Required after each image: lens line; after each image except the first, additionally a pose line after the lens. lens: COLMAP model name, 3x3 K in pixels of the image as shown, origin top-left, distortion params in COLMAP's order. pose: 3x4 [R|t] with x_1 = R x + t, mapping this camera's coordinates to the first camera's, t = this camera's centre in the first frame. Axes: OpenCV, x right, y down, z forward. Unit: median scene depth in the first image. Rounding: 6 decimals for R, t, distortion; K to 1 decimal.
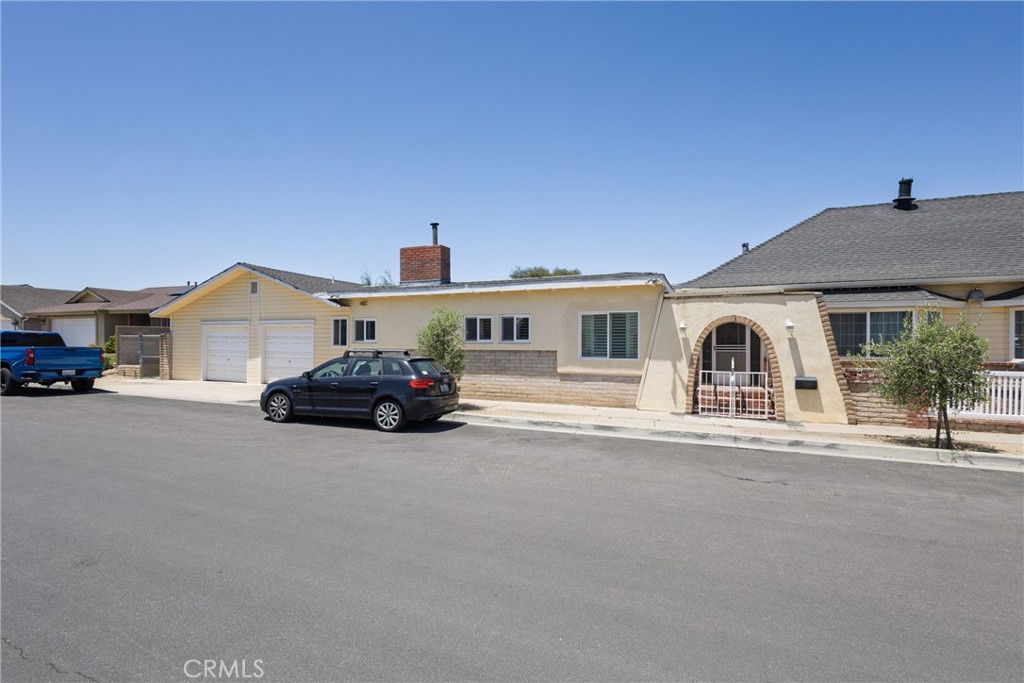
lens RADIAL K [[468.7, 0, 512.8], [0, 468.7, 341.1], [0, 0, 1]] dist [0.011718, -0.001284]
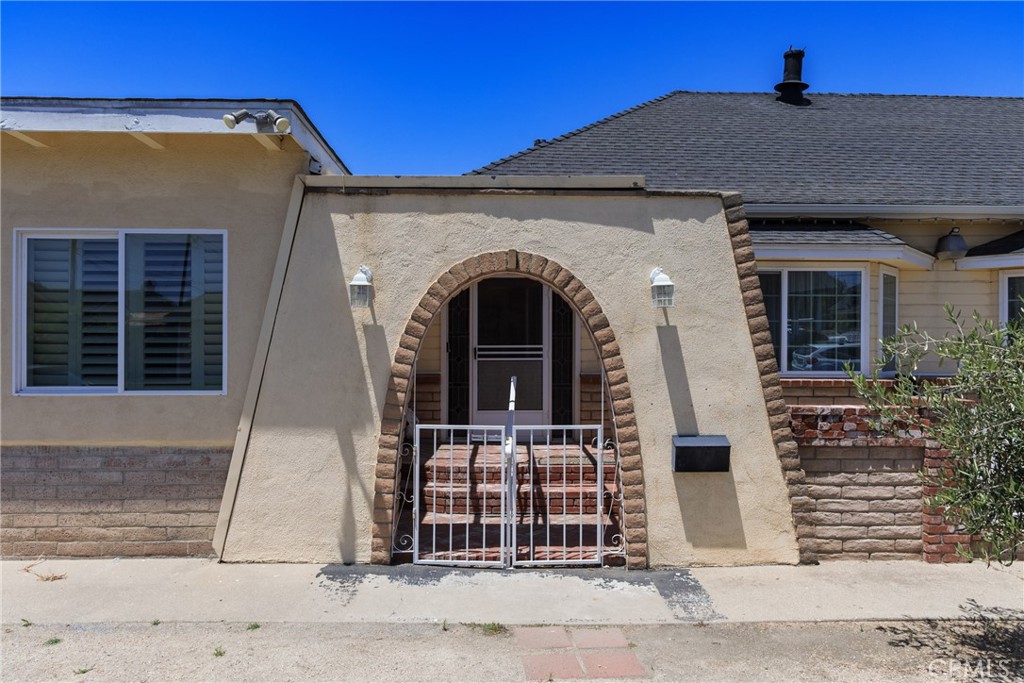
lens RADIAL K [[681.3, 0, 512.0], [0, 681.3, 341.5], [0, 0, 1]] dist [0.006143, -0.000479]
pose [[0.912471, 0.001042, 0.409141, 0.268993], [-0.000451, 0.999999, -0.001541, 0.007485], [-0.409142, 0.001222, 0.912470, 0.553330]]
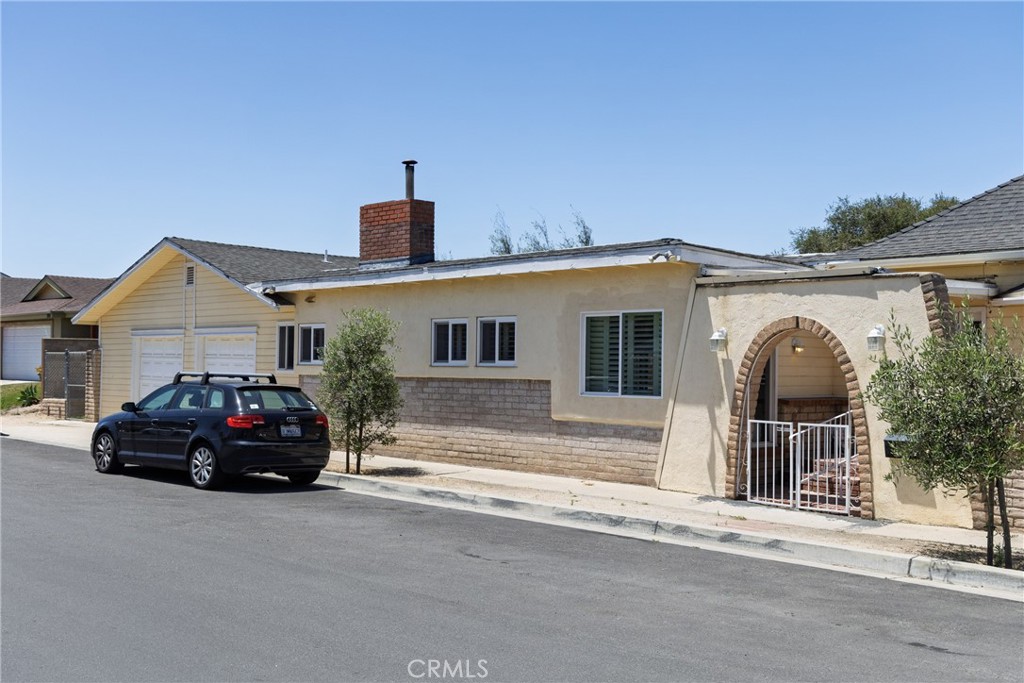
lens RADIAL K [[1125.6, 0, 529.6], [0, 1125.6, 339.9], [0, 0, 1]] dist [0.043757, 0.007111]
pose [[0.919898, -0.000263, -0.392158, 0.673352], [-0.010322, 0.999637, -0.024883, 0.006179], [0.392023, 0.026938, 0.919561, -0.291169]]
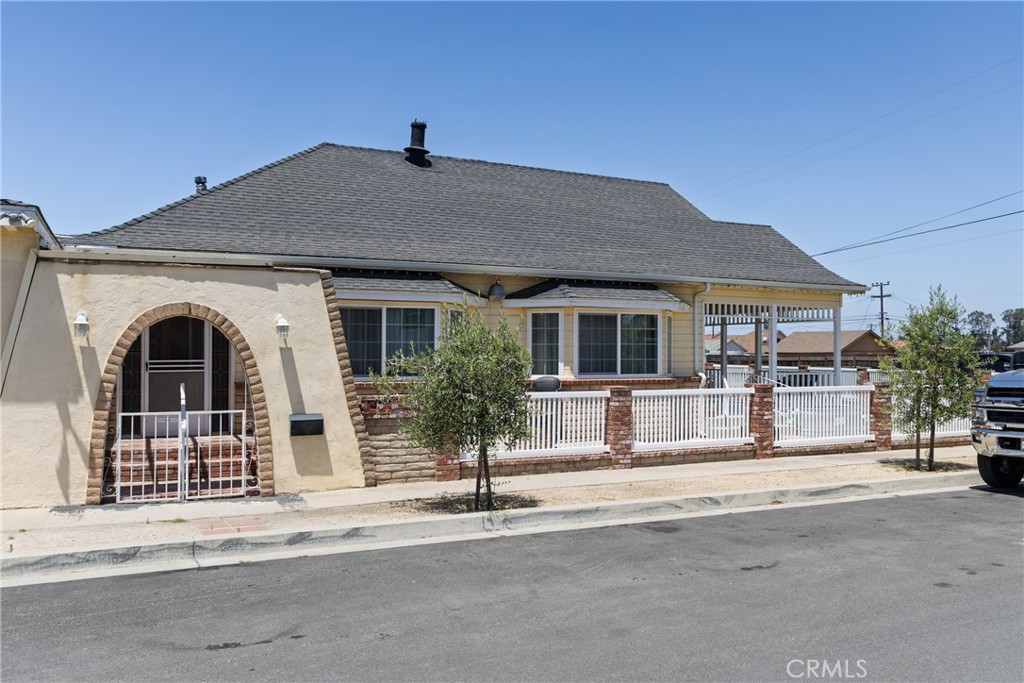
lens RADIAL K [[809.9, 0, 515.1], [0, 809.9, 343.3], [0, 0, 1]] dist [0.005991, 0.004055]
pose [[0.667645, 0.006570, 0.744451, 0.044455], [0.001691, 0.999945, -0.010341, -0.000485], [-0.744478, 0.008163, 0.667597, 0.127602]]
